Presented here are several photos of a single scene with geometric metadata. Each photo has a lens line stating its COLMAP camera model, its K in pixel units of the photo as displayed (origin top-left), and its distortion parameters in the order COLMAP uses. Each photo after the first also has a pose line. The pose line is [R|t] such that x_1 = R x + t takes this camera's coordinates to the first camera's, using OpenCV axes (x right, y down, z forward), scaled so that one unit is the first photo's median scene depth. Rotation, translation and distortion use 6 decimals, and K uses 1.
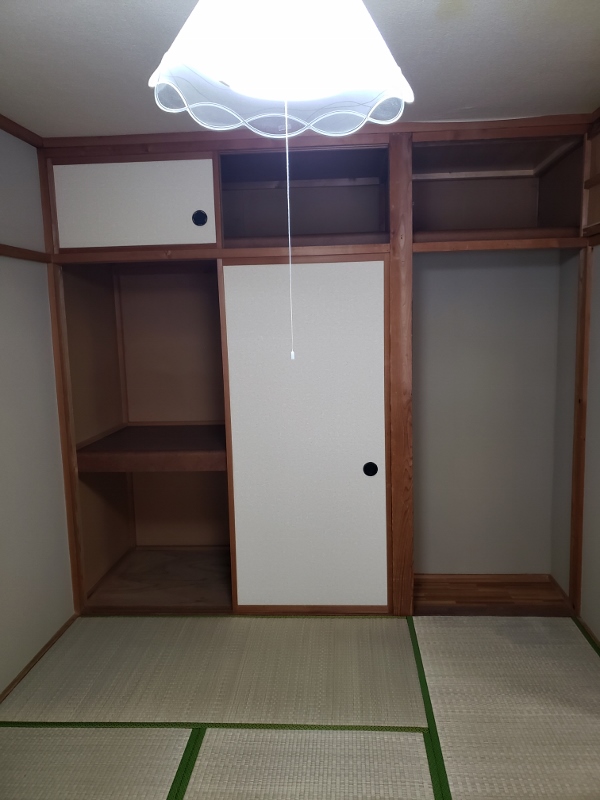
lens RADIAL K [[622.3, 0, 301.7], [0, 622.3, 397.3], [0, 0, 1]] dist [0.004590, 0.001098]
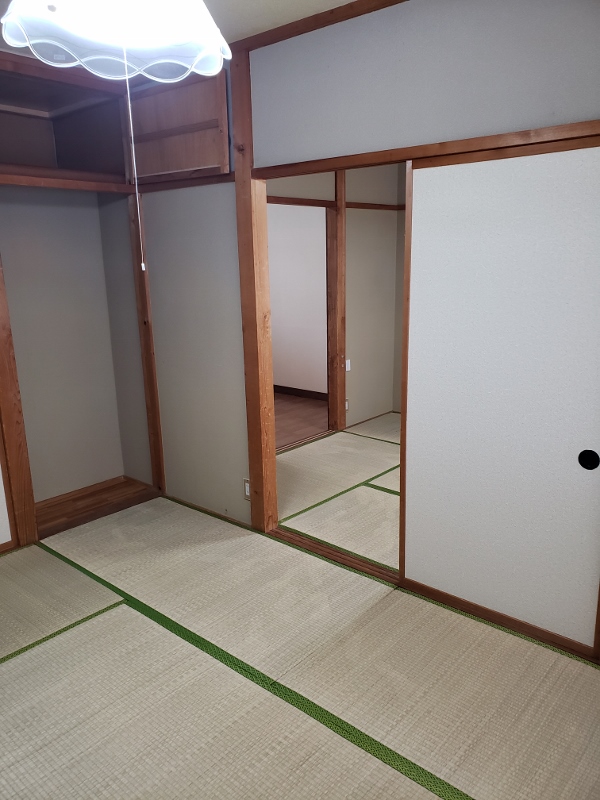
lens RADIAL K [[621.7, 0, 311.4], [0, 621.7, 405.8], [0, 0, 1]] dist [0.004694, 0.007071]
pose [[0.599288, -0.179481, 0.780154, -0.329963], [0.106789, 0.983756, 0.144290, 0.024277], [-0.793379, -0.003159, 0.608720, -0.005578]]
